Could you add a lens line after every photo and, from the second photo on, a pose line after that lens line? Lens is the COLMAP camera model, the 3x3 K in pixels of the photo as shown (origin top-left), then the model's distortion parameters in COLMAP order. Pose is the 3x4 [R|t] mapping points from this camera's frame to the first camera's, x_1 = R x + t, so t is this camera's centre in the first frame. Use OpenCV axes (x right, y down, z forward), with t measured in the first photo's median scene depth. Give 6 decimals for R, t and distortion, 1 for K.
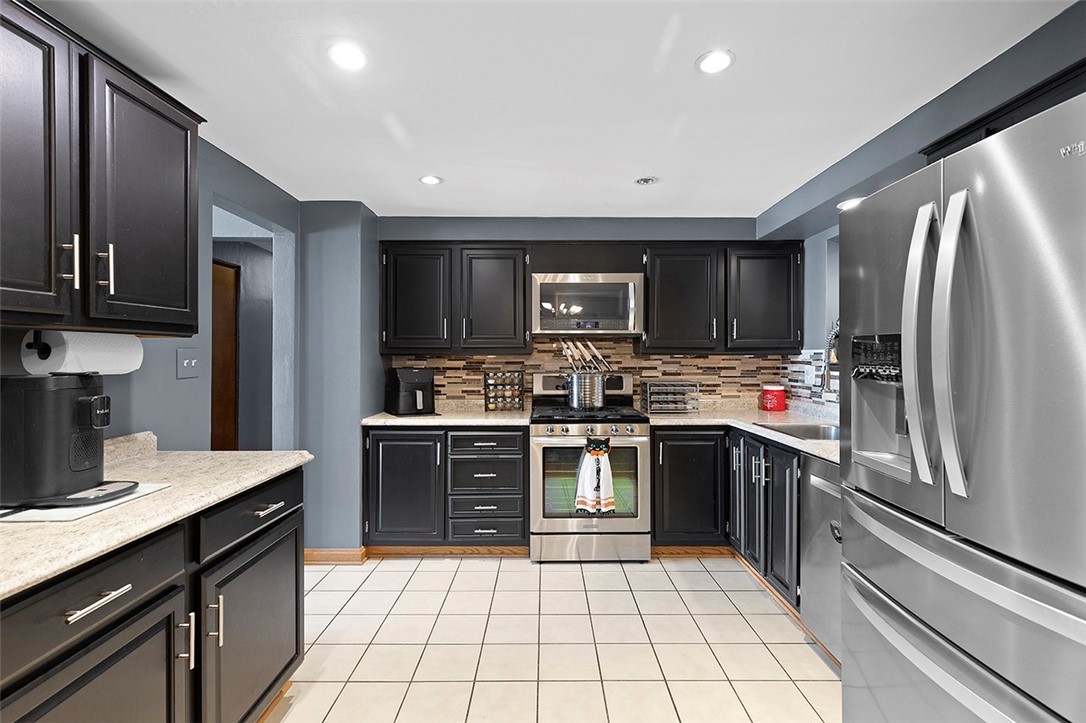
lens RADIAL K [[491.5, 0, 554.2], [0, 491.5, 356.5], [0, 0, 1]] dist [0.010222, -0.001460]
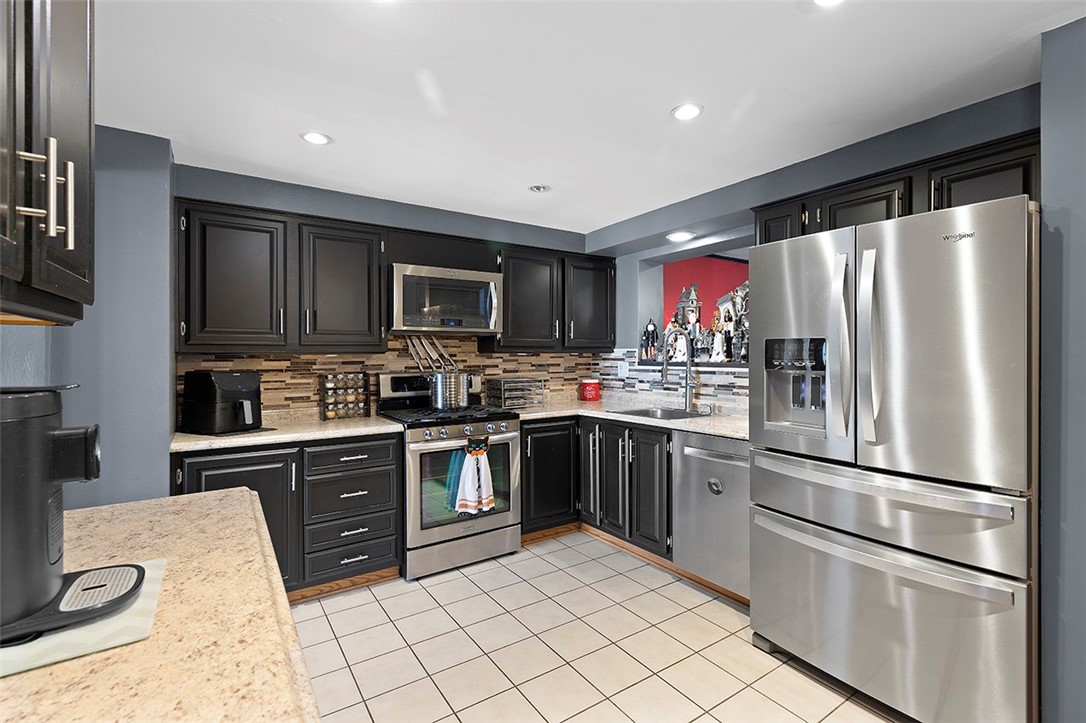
lens RADIAL K [[491.5, 0, 555.9], [0, 491.5, 354.4], [0, 0, 1]] dist [0.010222, -0.001460]
pose [[0.829449, -0.003679, 0.558570, -0.302119], [0.004152, 0.999991, 0.000420, -0.000880], [-0.558567, 0.001971, 0.829457, 0.084638]]
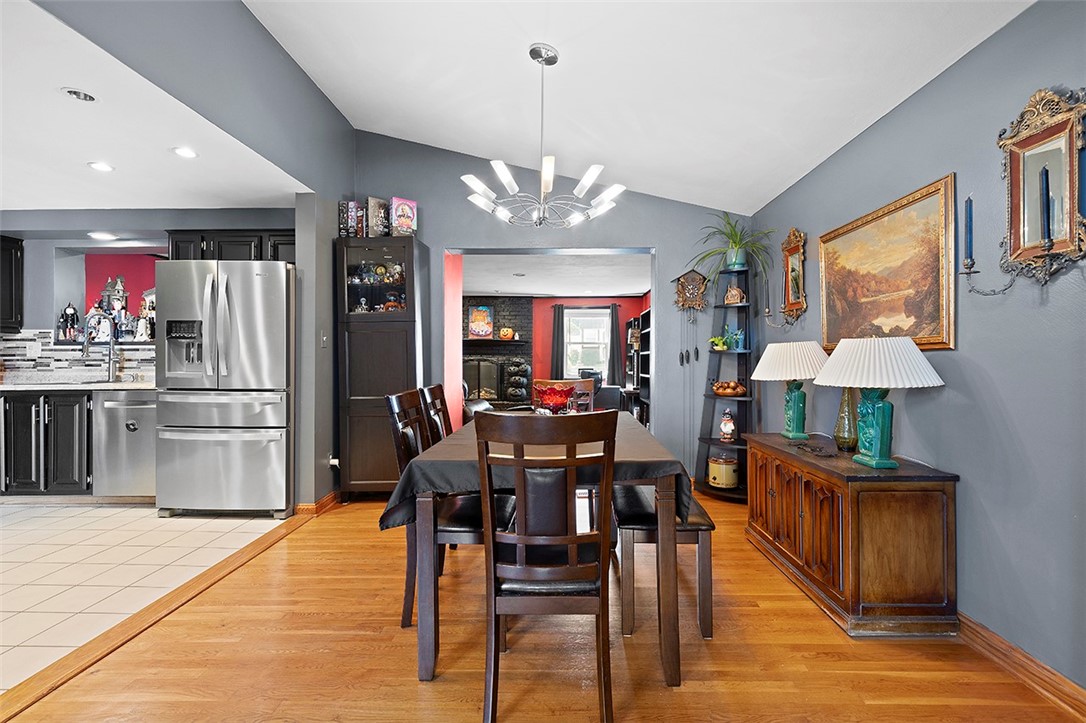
lens RADIAL K [[503.9, 0, 540.9], [0, 503.9, 360.2], [0, 0, 1]] dist [-0.002218, 0.001813]
pose [[0.035489, -0.006806, 0.999347, -0.731233], [-0.000590, 0.999976, 0.006831, 0.055766], [-0.999370, -0.000832, 0.035484, -0.345881]]
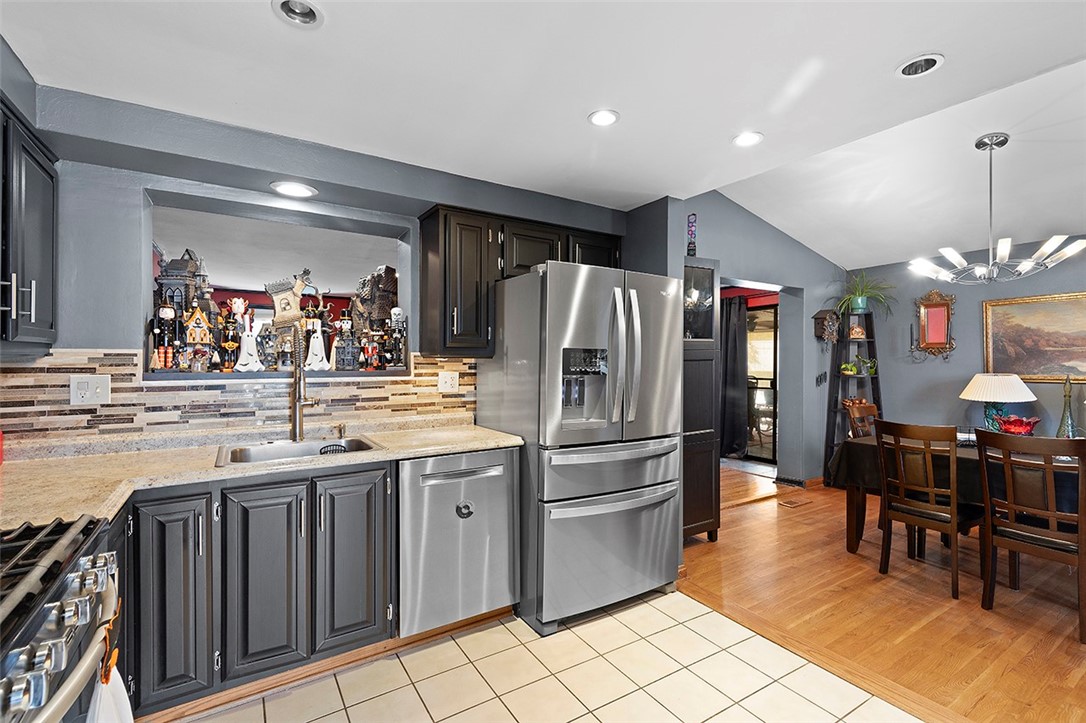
lens RADIAL K [[491.5, 0, 537.0], [0, 491.5, 361.2], [0, 0, 1]] dist [0.010222, -0.001460]
pose [[-0.526577, -0.005917, 0.850107, -0.300237], [-0.003870, 0.999982, 0.004563, -0.002784], [-0.850119, -0.000887, -0.526590, 0.862853]]
